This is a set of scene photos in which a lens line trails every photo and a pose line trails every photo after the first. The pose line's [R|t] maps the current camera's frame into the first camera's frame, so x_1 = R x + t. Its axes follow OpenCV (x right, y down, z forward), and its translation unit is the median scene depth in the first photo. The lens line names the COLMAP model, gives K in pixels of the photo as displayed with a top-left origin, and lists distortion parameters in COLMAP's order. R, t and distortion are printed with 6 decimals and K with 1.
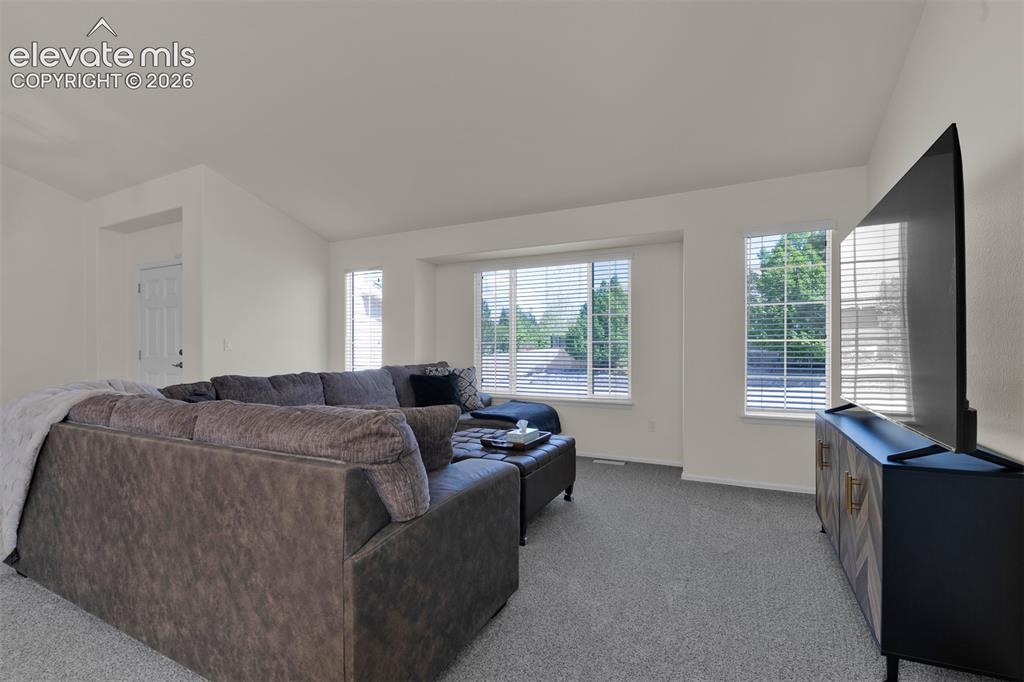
lens RADIAL K [[448.6, 0, 532.7], [0, 448.6, 345.3], [0, 0, 1]] dist [-0.000846, -0.000999]
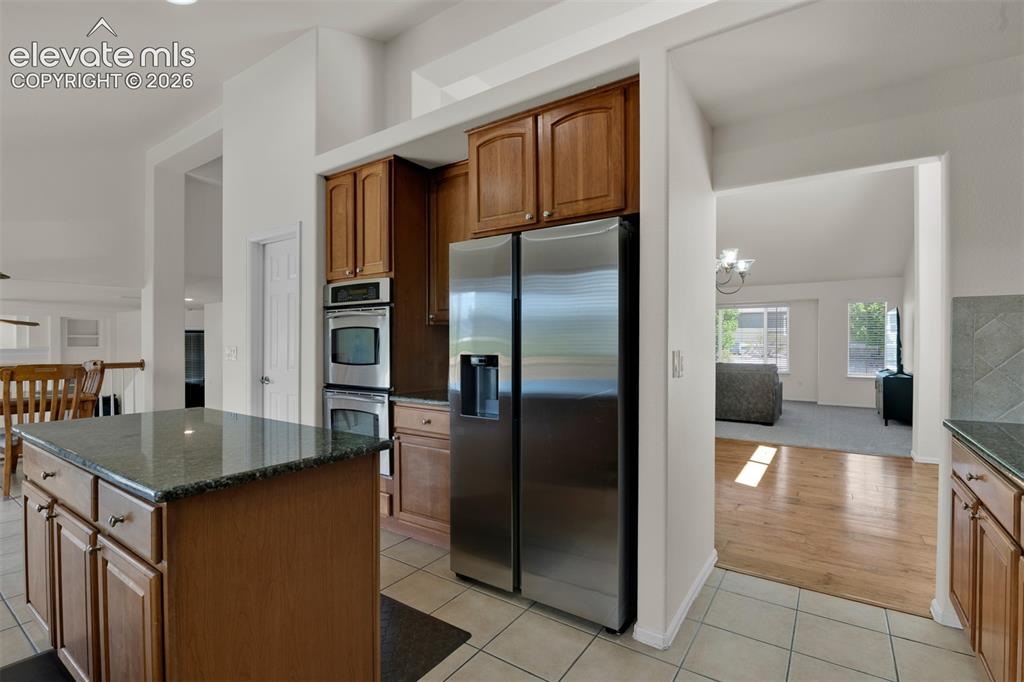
lens RADIAL K [[465.6, 0, 515.0], [0, 465.6, 344.2], [0, 0, 1]] dist [0.001072, -0.007747]
pose [[0.985489, -0.004964, -0.169668, -2.215003], [0.007239, 0.999892, 0.012798, -0.147512], [0.169587, -0.013840, 0.985418, -4.504598]]
